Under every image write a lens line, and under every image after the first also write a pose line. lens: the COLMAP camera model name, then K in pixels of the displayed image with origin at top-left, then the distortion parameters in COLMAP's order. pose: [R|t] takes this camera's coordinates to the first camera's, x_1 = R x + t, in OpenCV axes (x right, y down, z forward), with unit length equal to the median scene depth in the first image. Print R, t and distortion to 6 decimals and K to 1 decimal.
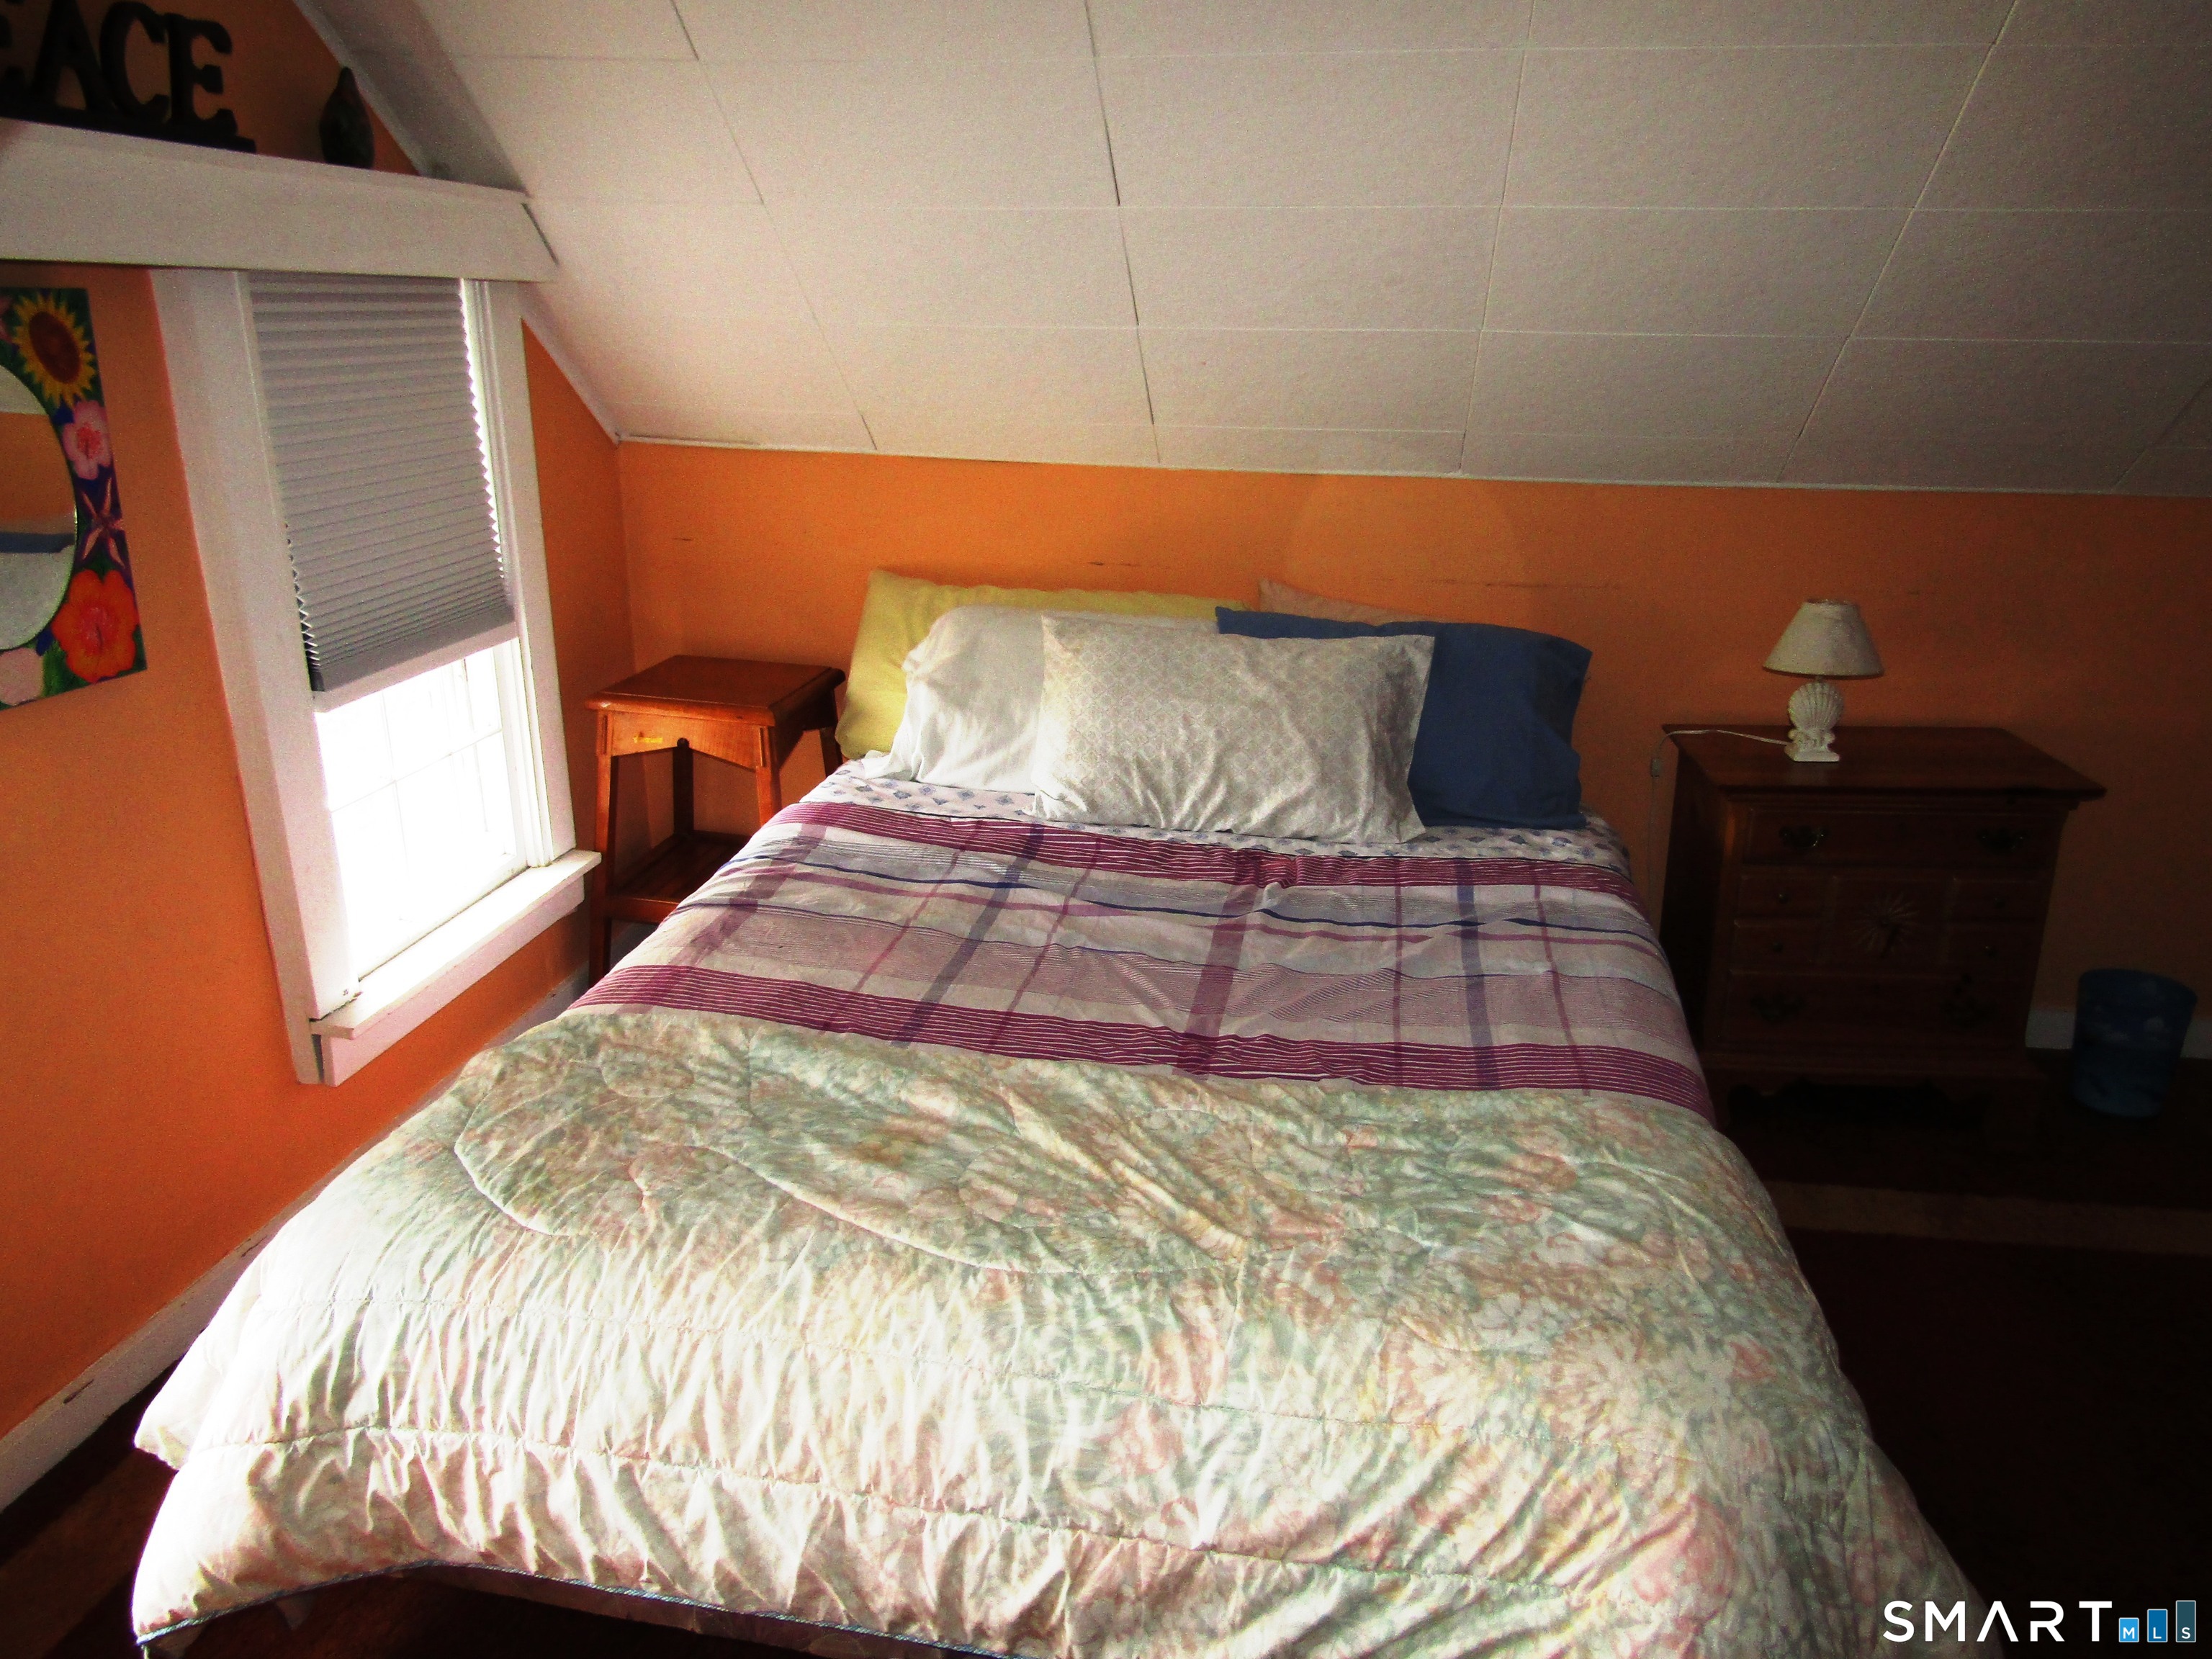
lens RADIAL K [[1561.0, 0, 1112.9], [0, 1561.0, 831.5], [0, 0, 1]] dist [-0.010055, -0.009481]
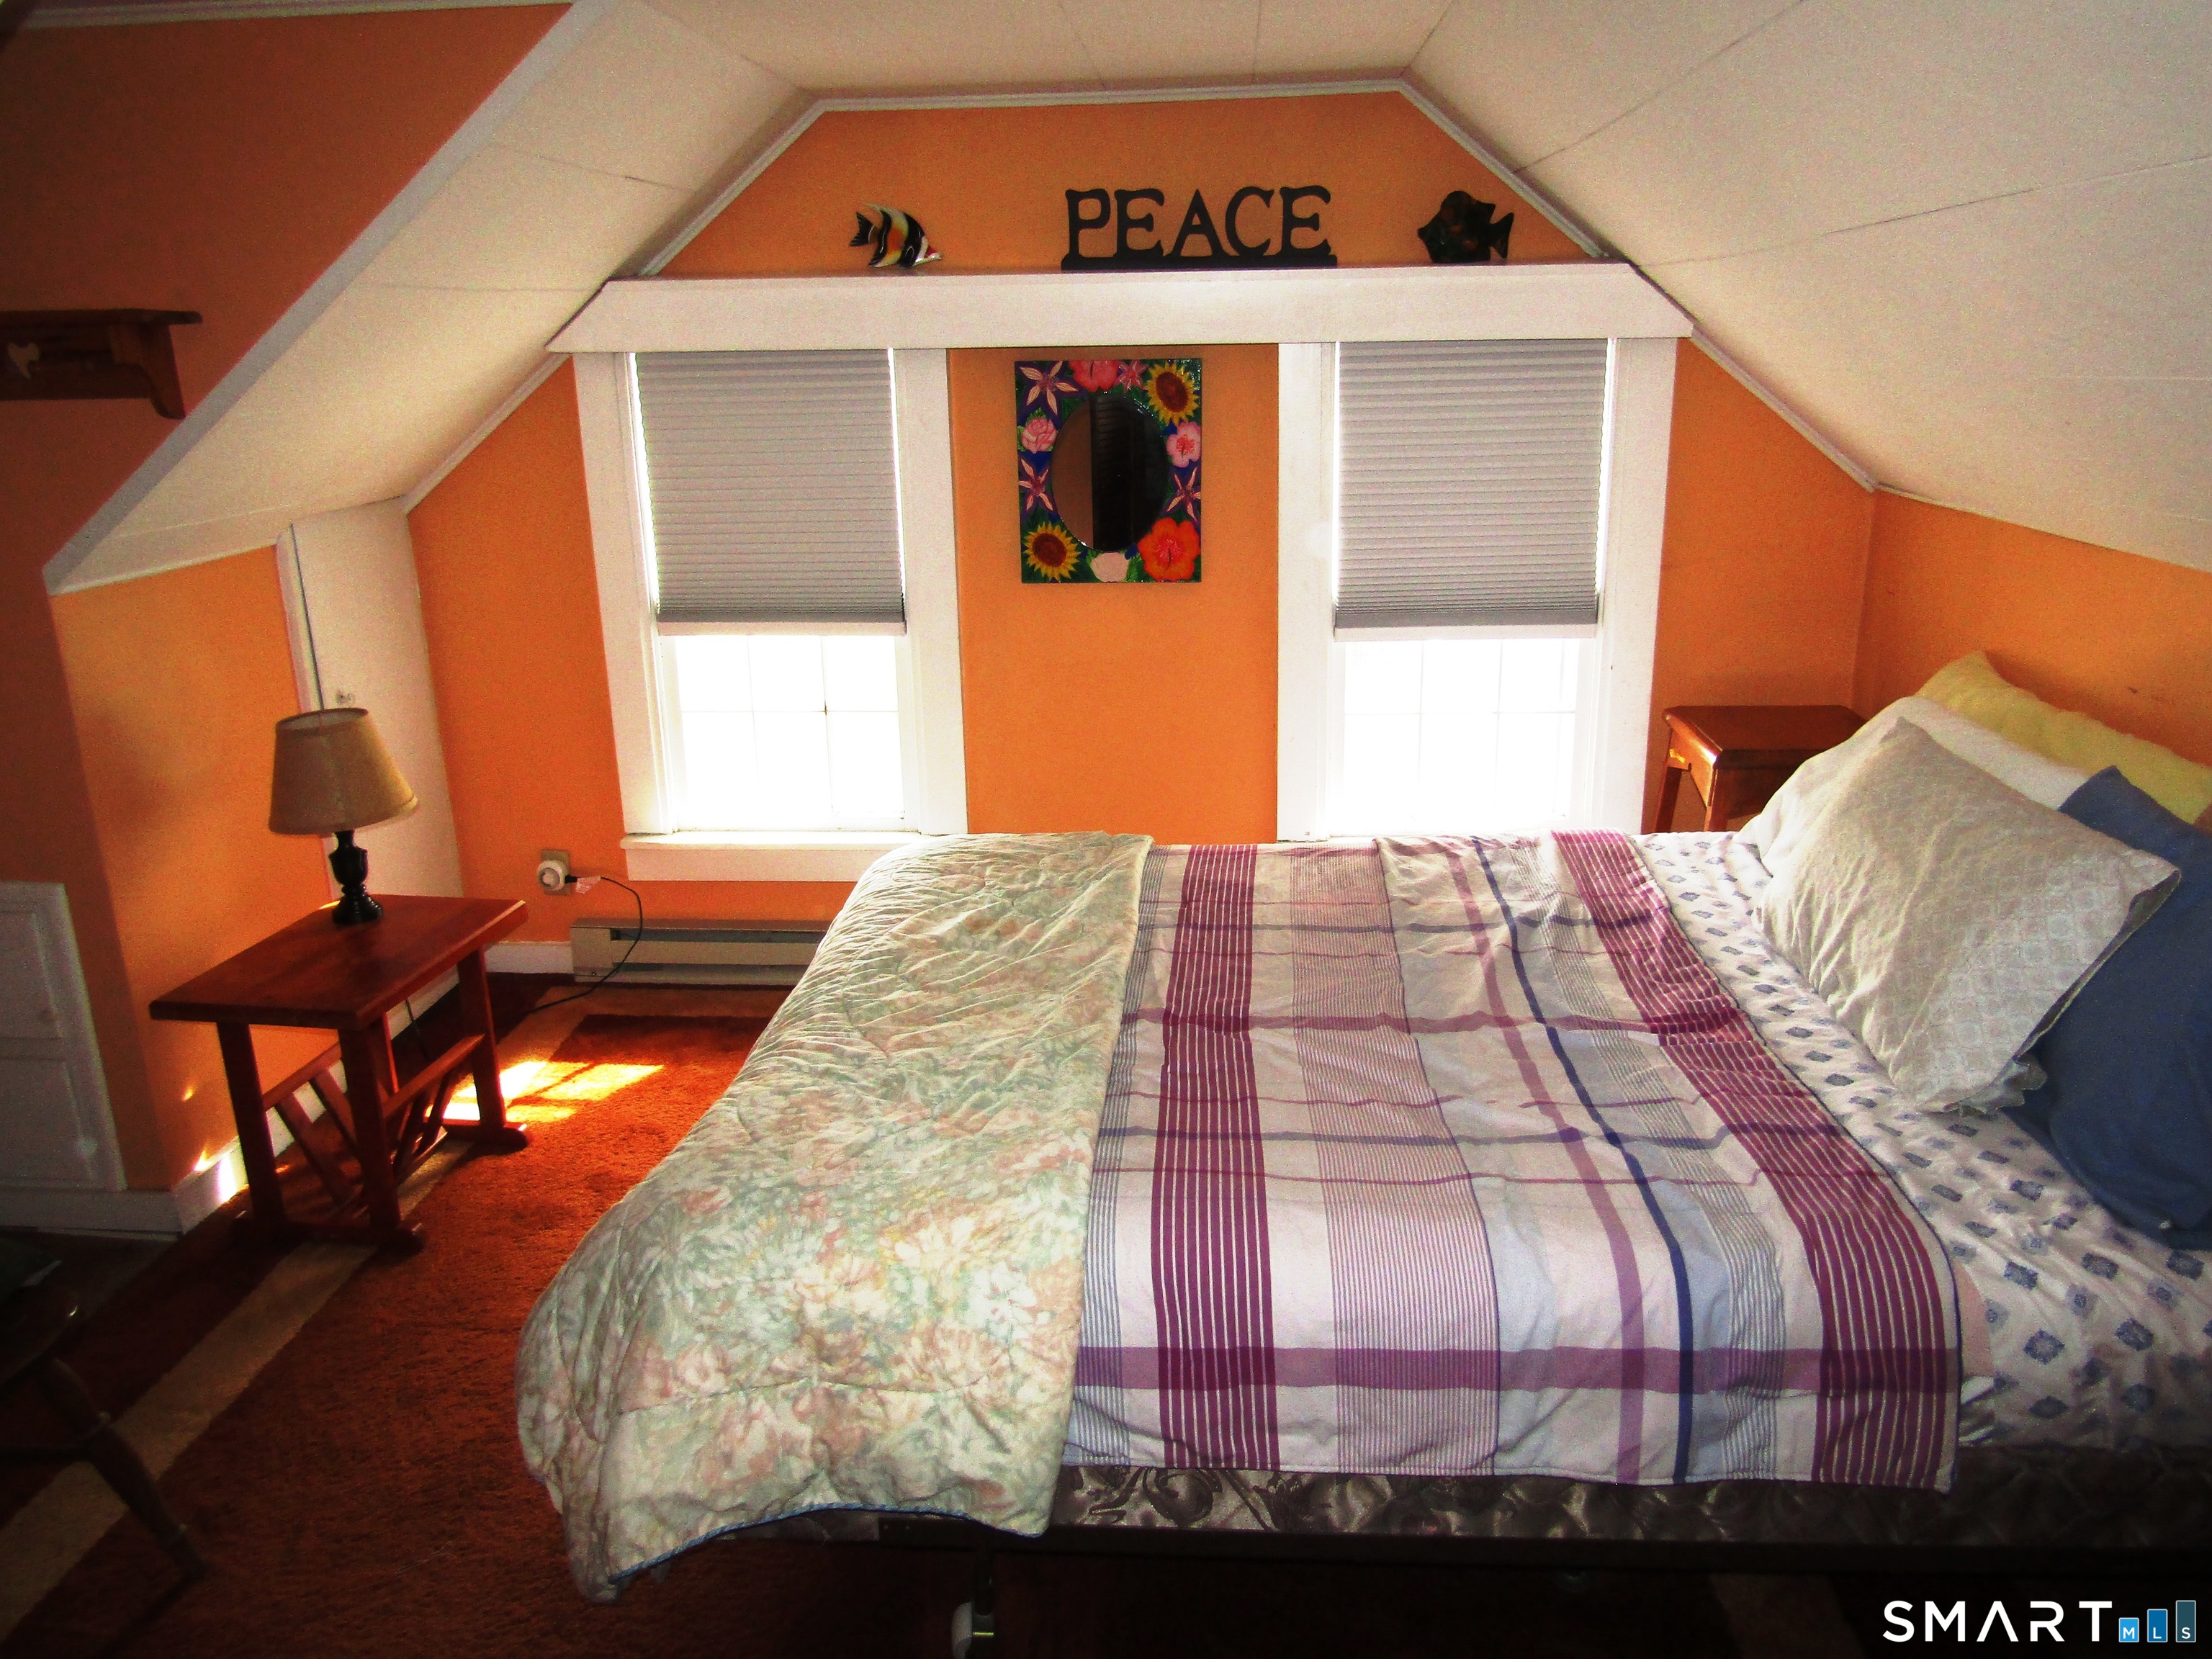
lens RADIAL K [[1561.0, 0, 1110.4], [0, 1561.0, 819.3], [0, 0, 1]] dist [-0.010055, -0.009481]
pose [[0.062831, 0.246851, -0.967014, 1.075453], [-0.299414, 0.928959, 0.217683, -0.206713], [0.952052, 0.275860, 0.132278, 0.762558]]
